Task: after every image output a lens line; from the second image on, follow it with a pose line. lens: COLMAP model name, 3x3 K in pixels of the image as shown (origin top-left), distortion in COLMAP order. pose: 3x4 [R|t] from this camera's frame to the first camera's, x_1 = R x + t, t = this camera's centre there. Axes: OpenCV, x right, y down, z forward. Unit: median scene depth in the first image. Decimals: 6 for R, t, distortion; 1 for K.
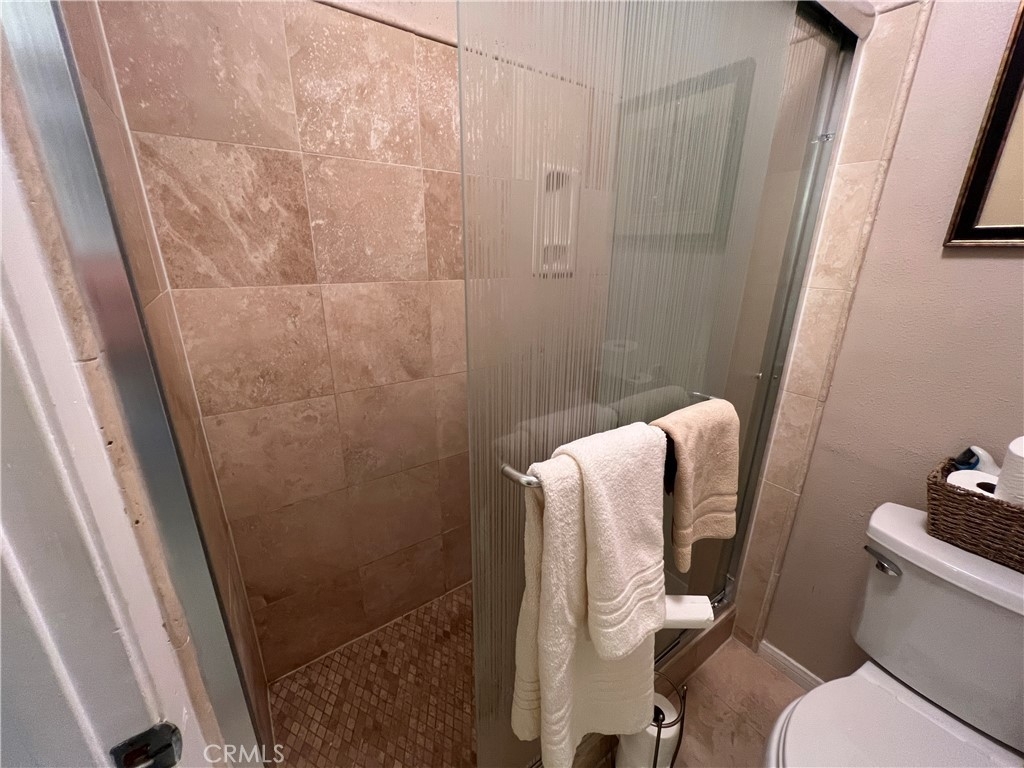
lens RADIAL K [[410.6, 0, 511.5], [0, 410.6, 384.6], [0, 0, 1]] dist [-0.000928, 0.000681]
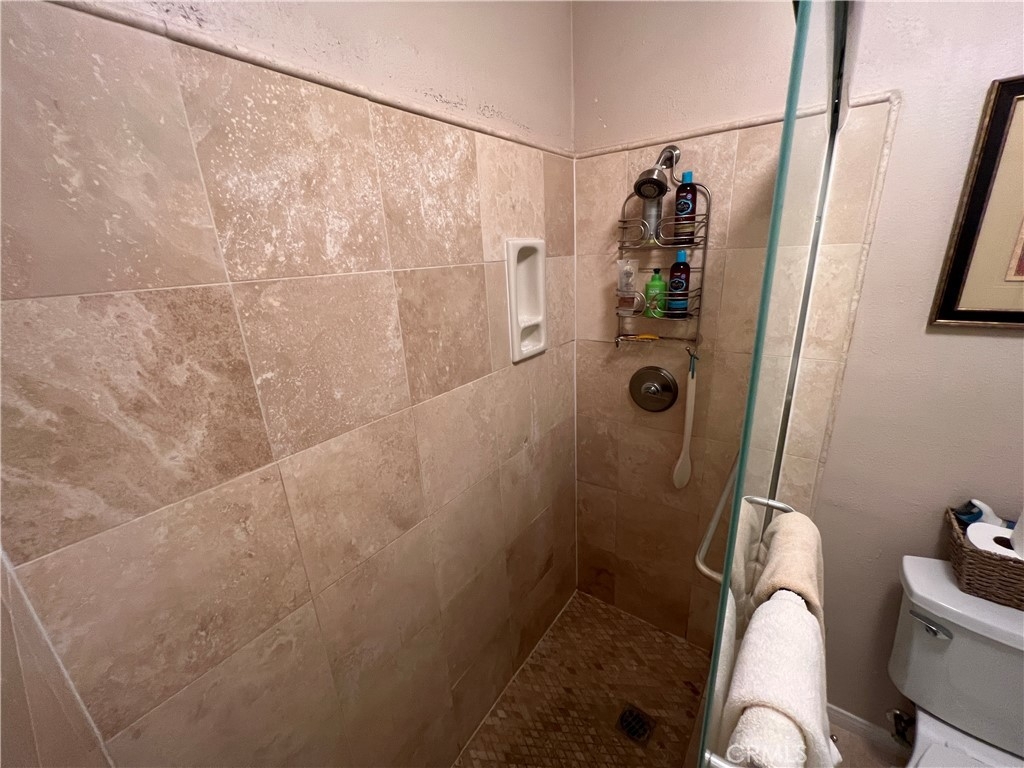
lens RADIAL K [[410.6, 0, 512.1], [0, 410.6, 383.8], [0, 0, 1]] dist [-0.000928, 0.000681]
pose [[0.945234, -0.154951, 0.287267, -0.292180], [0.159053, 0.987228, 0.009155, -0.332679], [-0.285016, 0.037037, 0.957807, 0.255888]]
